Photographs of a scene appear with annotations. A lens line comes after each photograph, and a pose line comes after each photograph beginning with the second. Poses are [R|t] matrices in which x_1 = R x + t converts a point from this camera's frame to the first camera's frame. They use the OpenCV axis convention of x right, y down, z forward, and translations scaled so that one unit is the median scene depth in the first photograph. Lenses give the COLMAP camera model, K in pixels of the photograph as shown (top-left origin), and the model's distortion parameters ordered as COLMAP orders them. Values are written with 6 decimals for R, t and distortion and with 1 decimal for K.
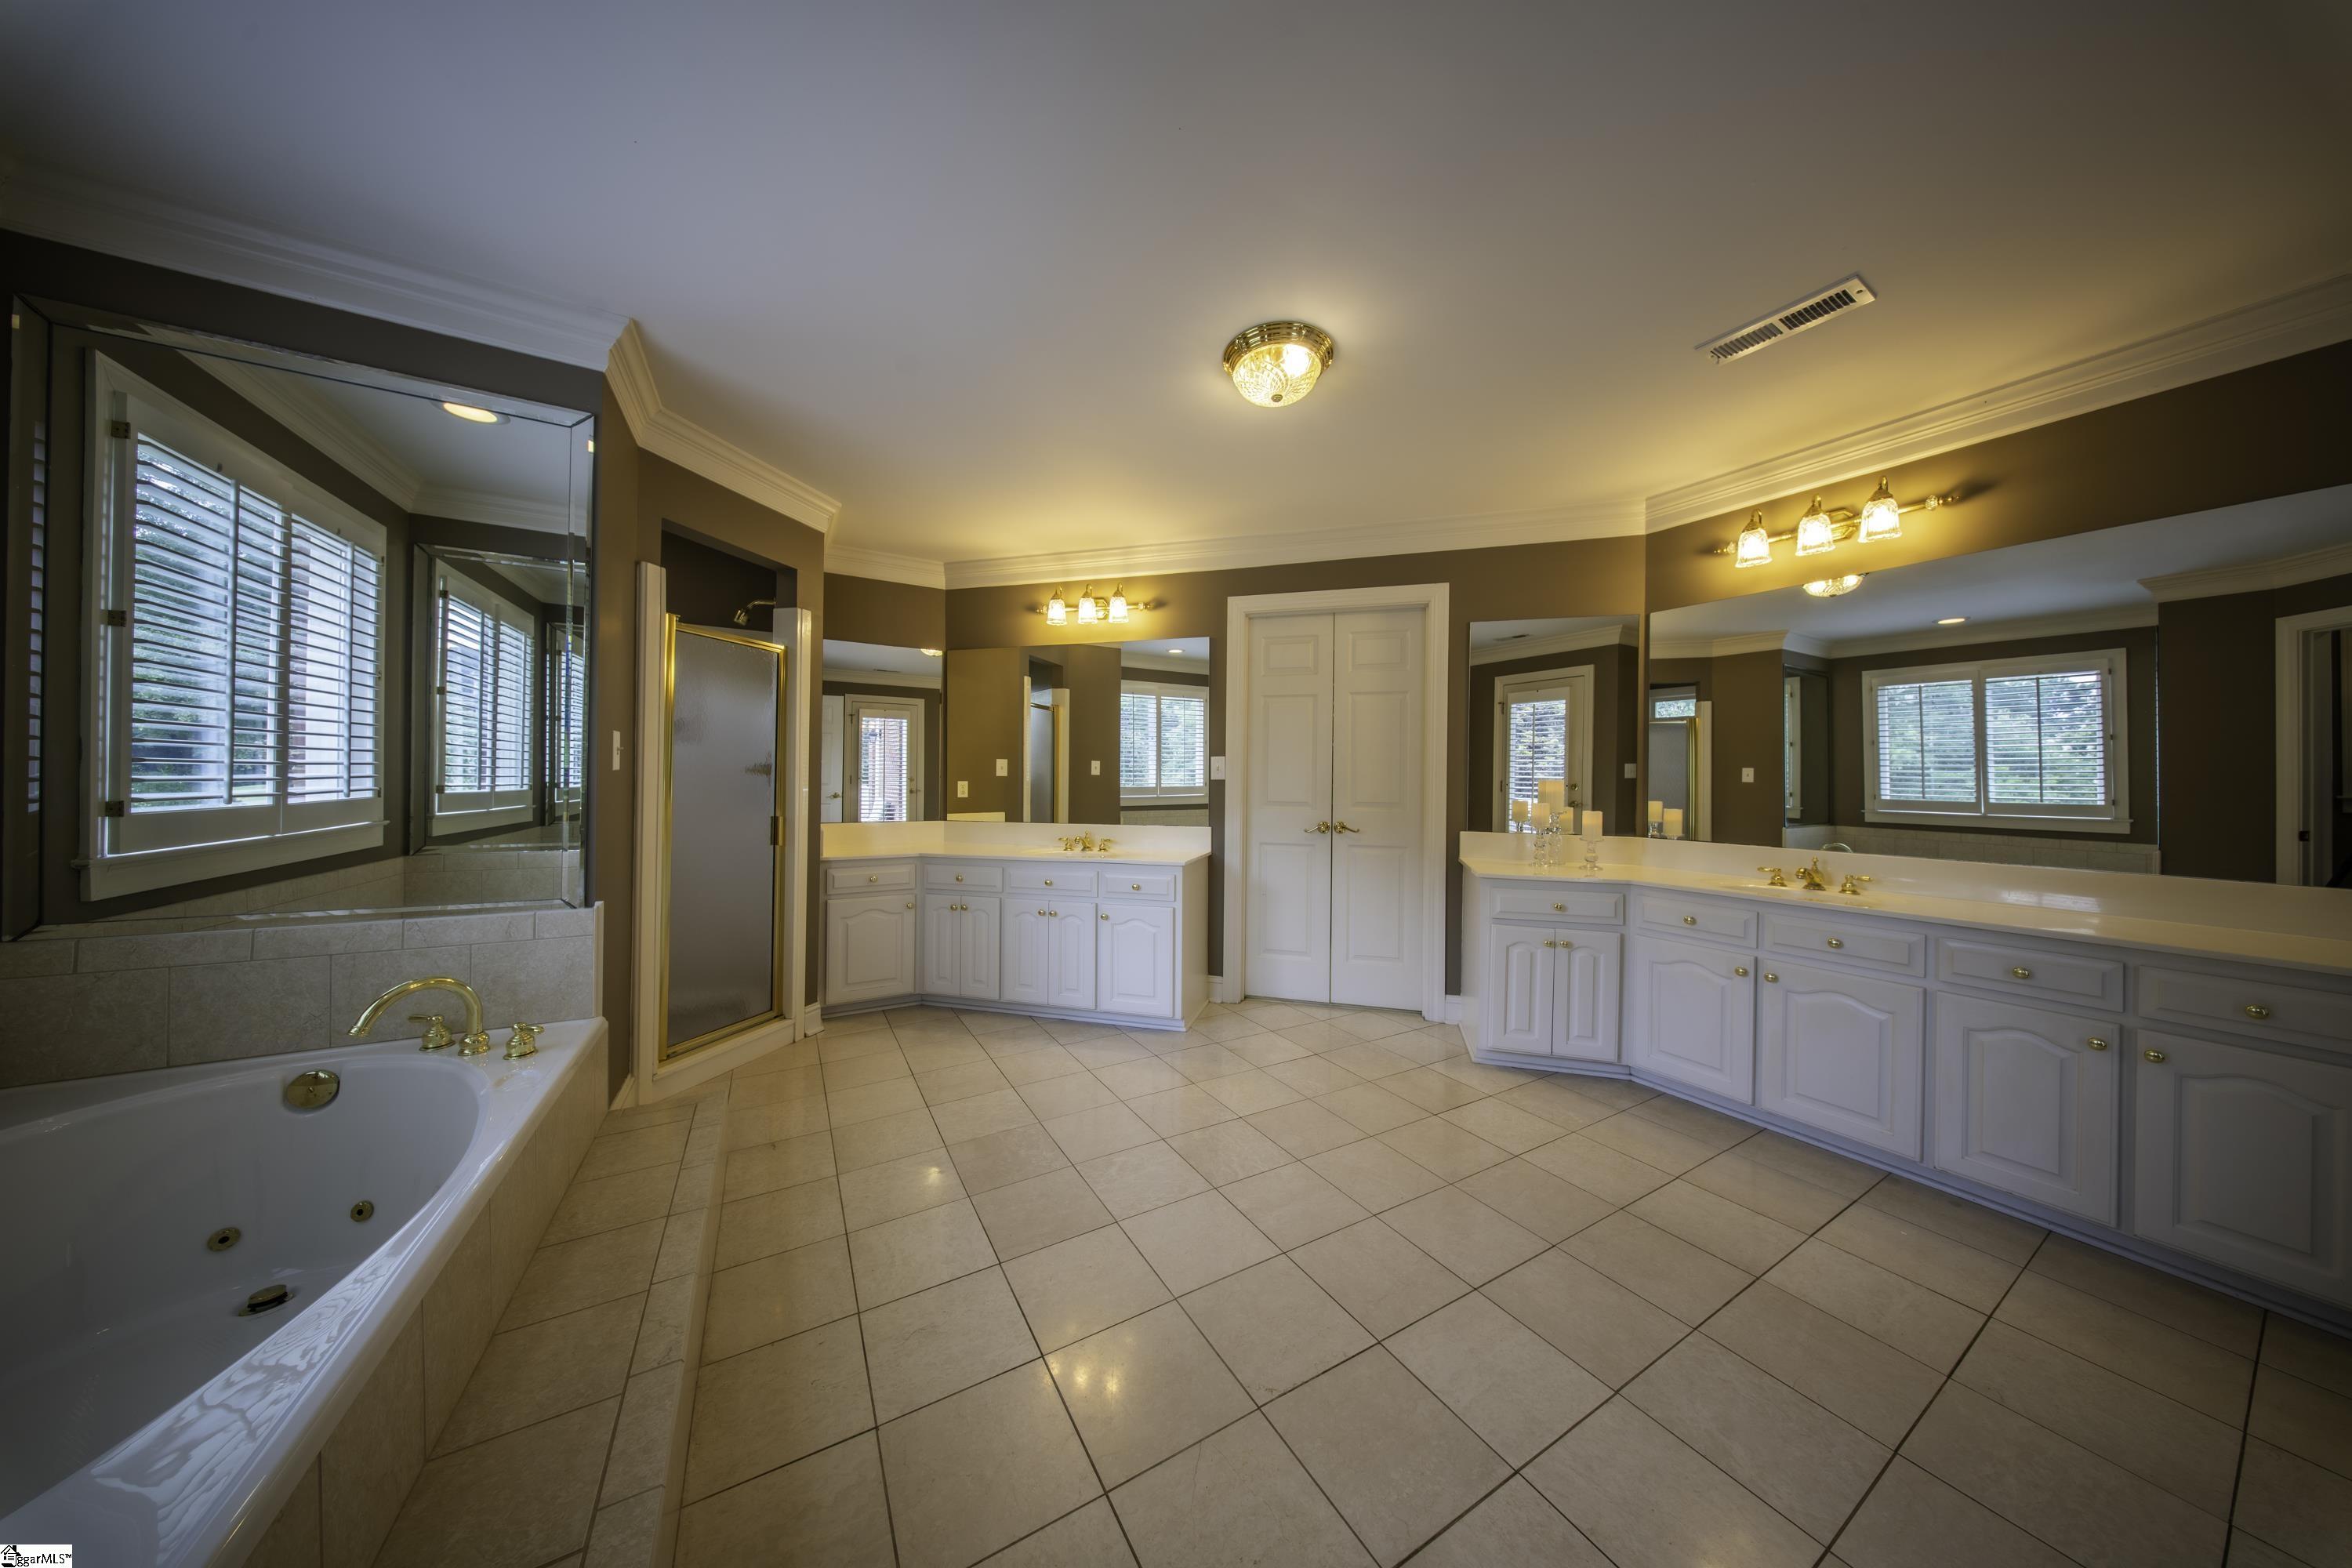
lens RADIAL K [[686.3, 0, 1173.4], [0, 686.3, 775.2], [0, 0, 1]] dist [-0.002108, -0.000488]
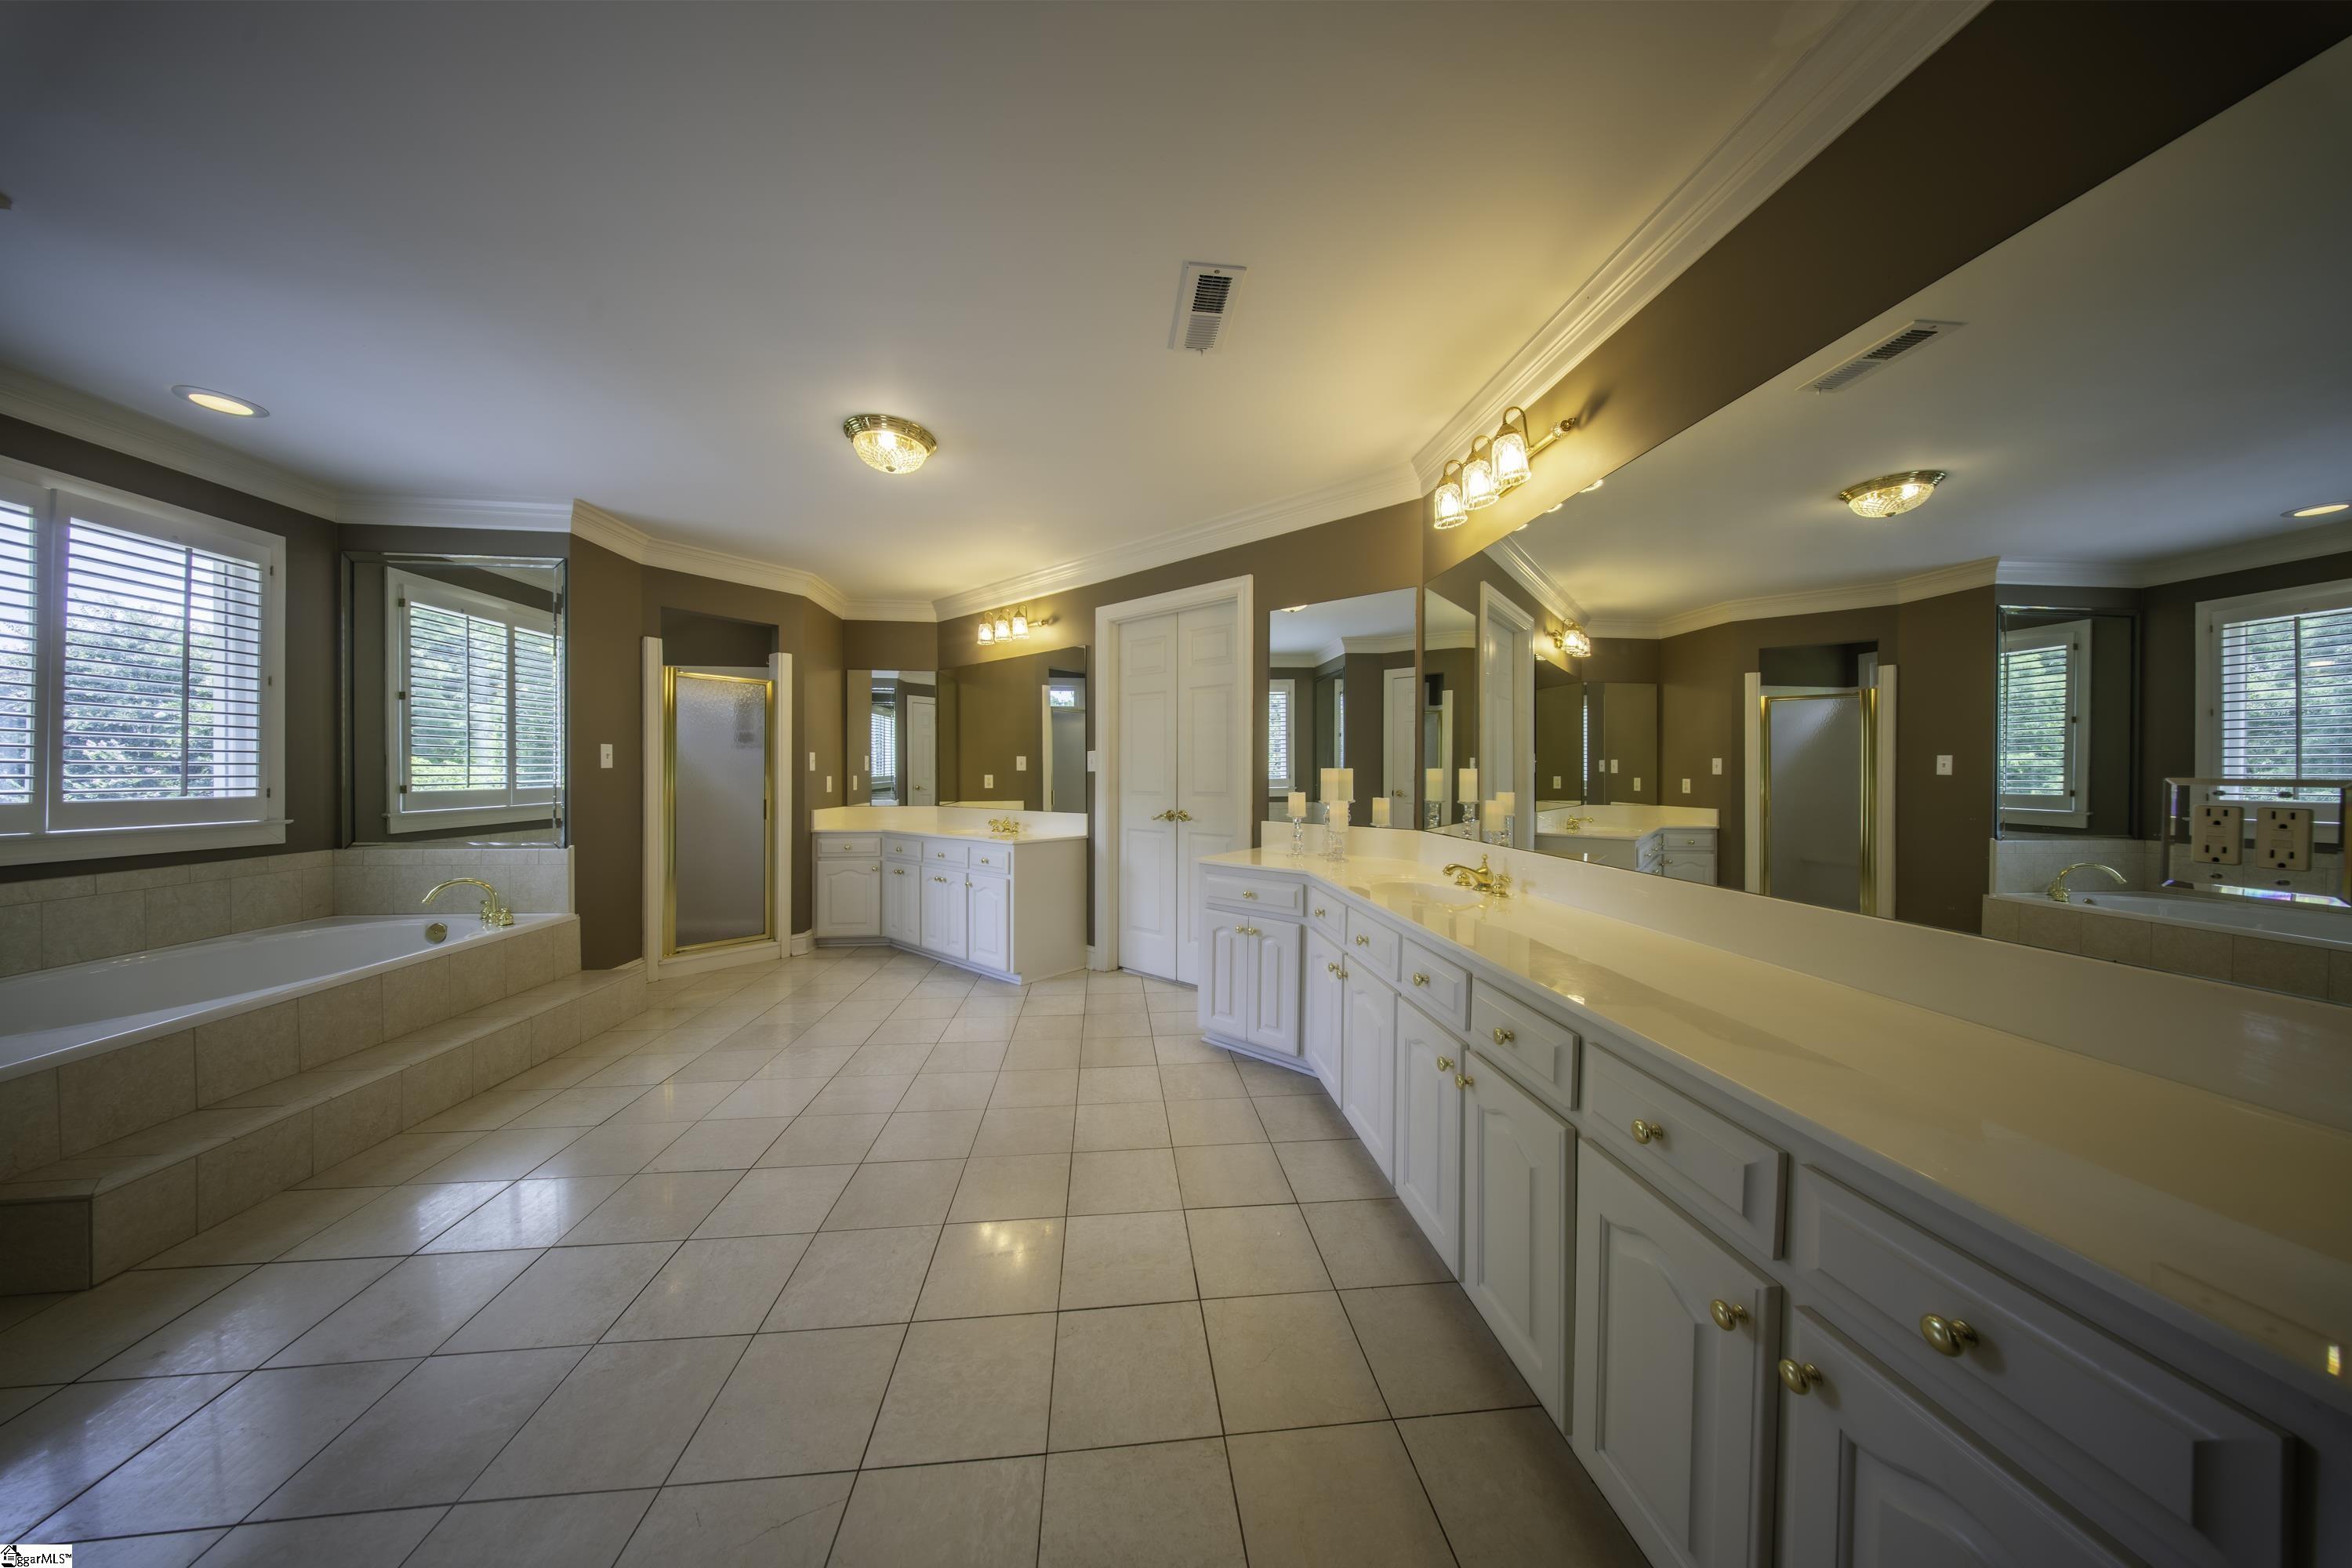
lens RADIAL K [[686.3, 0, 1178.3], [0, 686.3, 775.4], [0, 0, 1]] dist [-0.002108, -0.000488]
pose [[0.914825, -0.006356, -0.403800, 0.713817], [0.008986, 0.999949, 0.004619, 0.010003], [0.403750, -0.007854, 0.914836, 0.033043]]
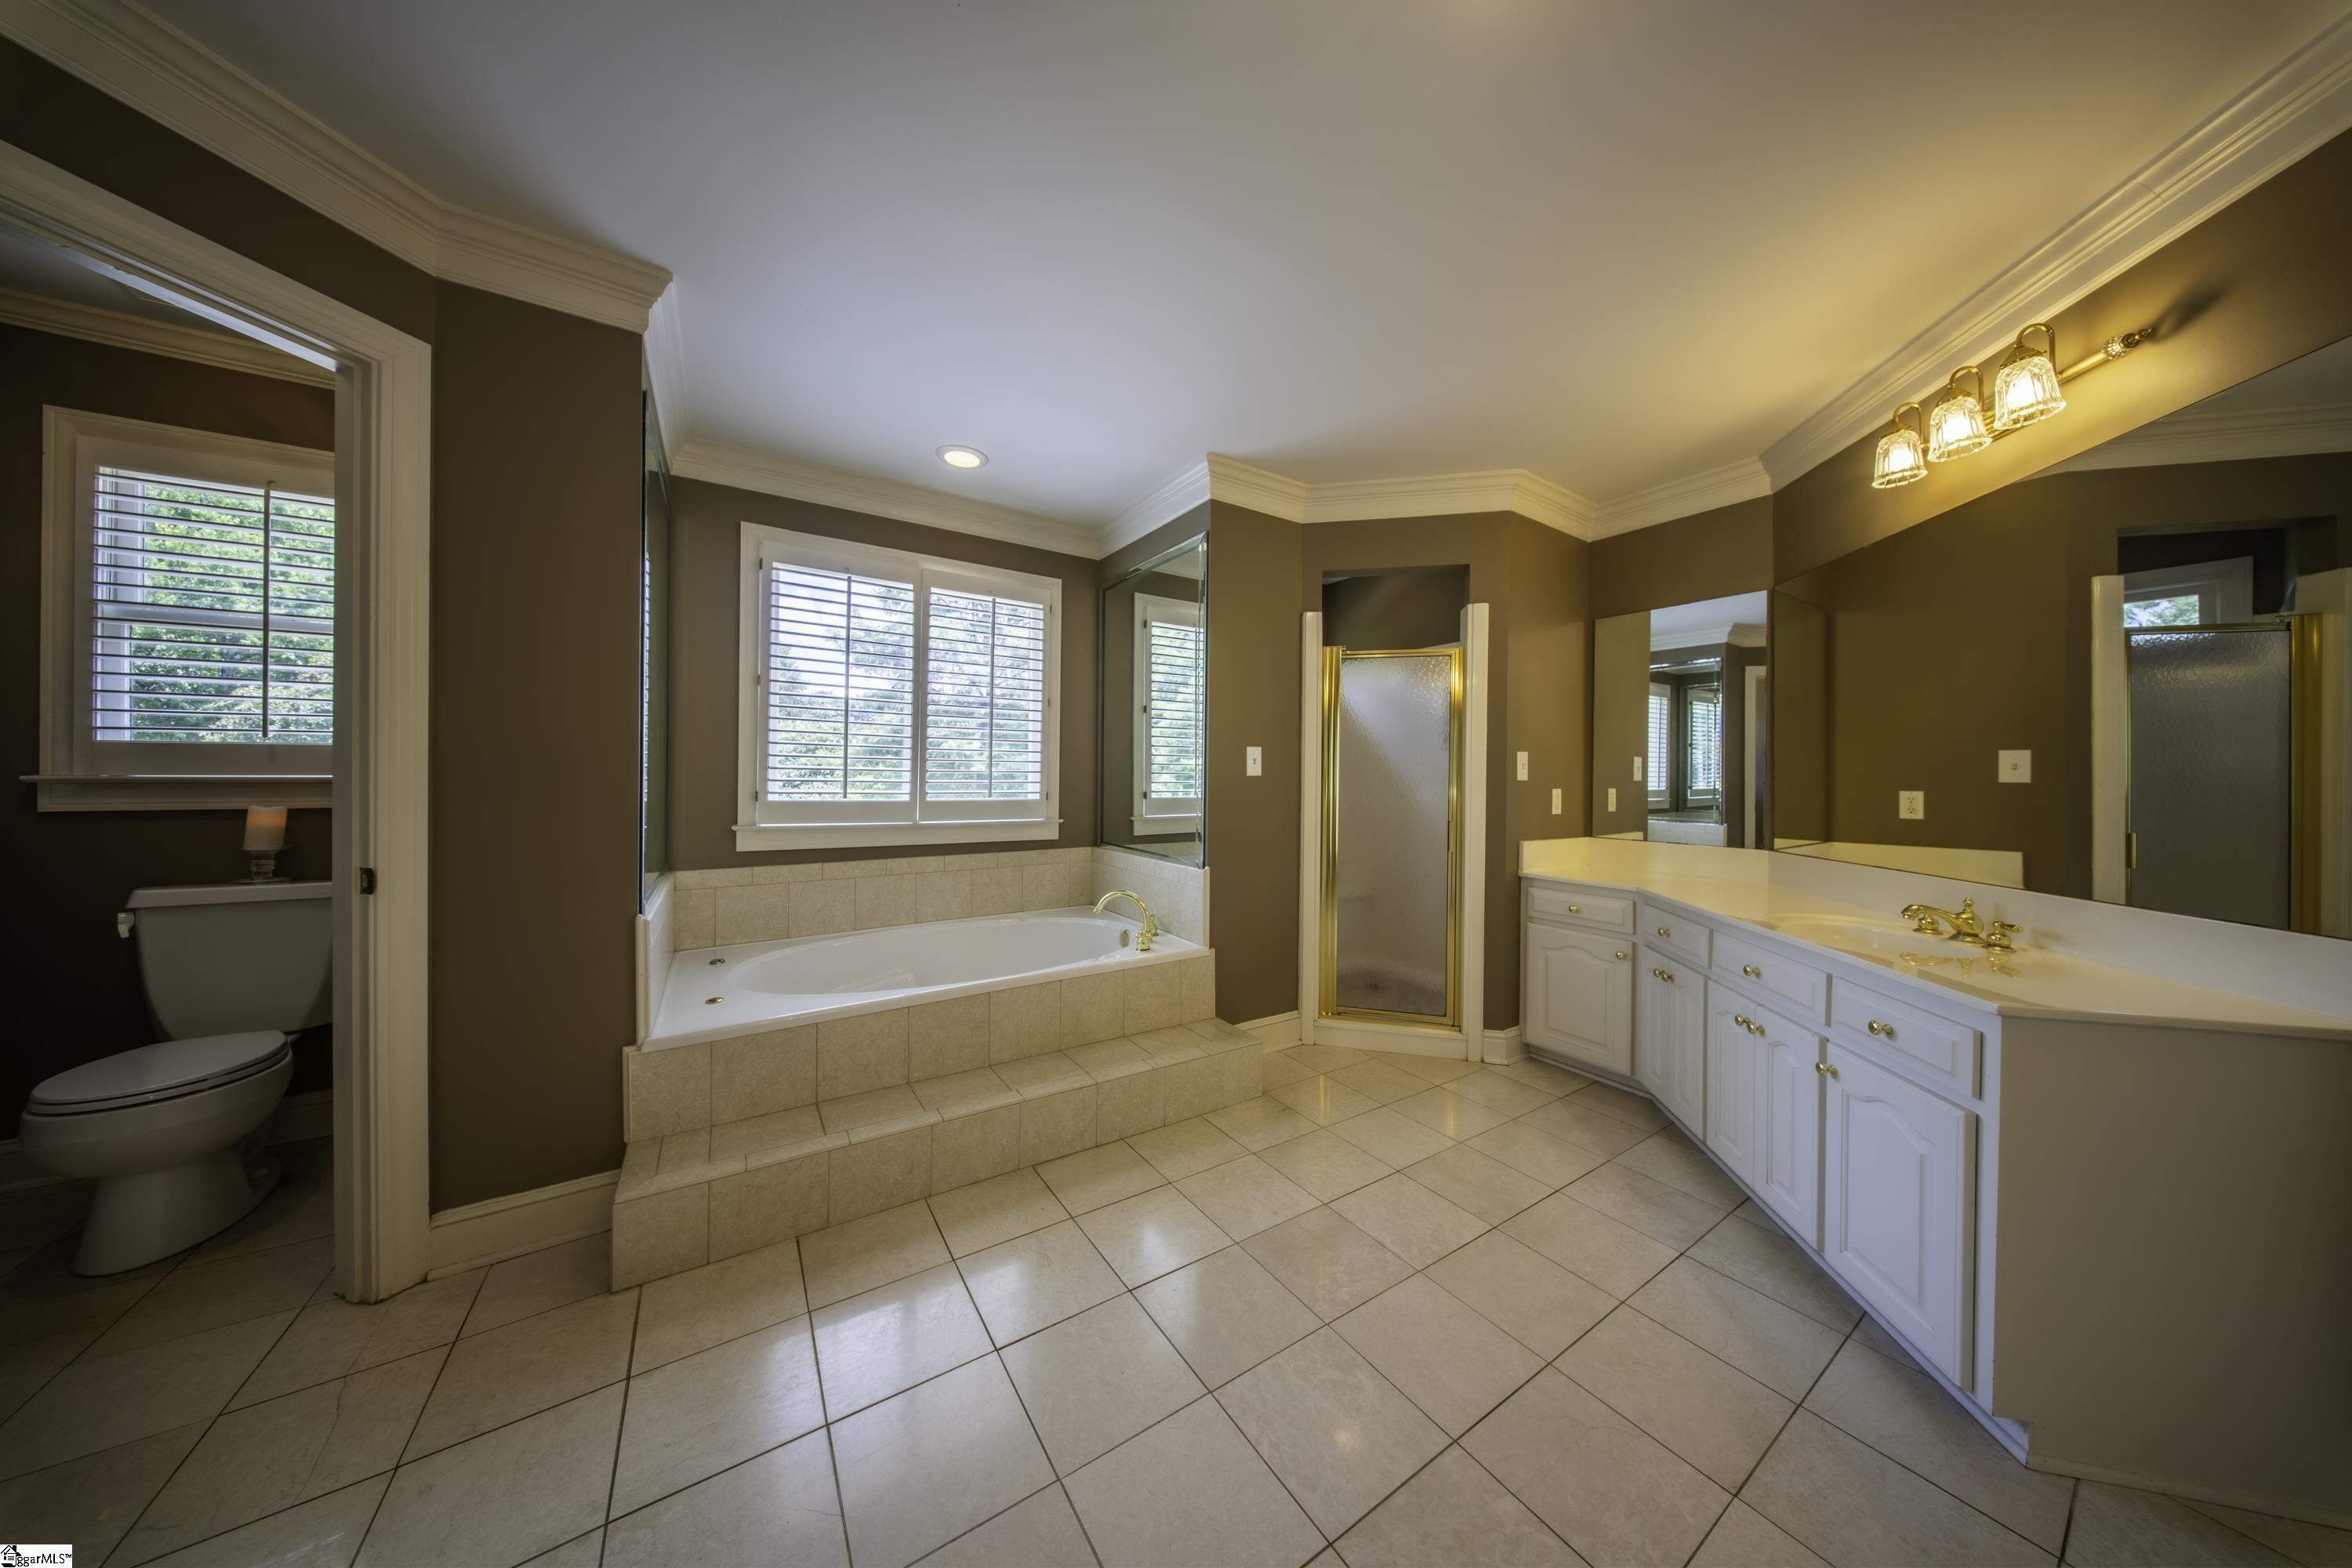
lens RADIAL K [[686.3, 0, 1173.4], [0, 686.3, 776.0], [0, 0, 1]] dist [-0.002108, -0.000488]
pose [[0.053595, -0.010994, -0.998502, 0.347871], [-0.003322, 0.999932, -0.011188, 0.006227], [0.998557, 0.003917, 0.053555, 0.497909]]
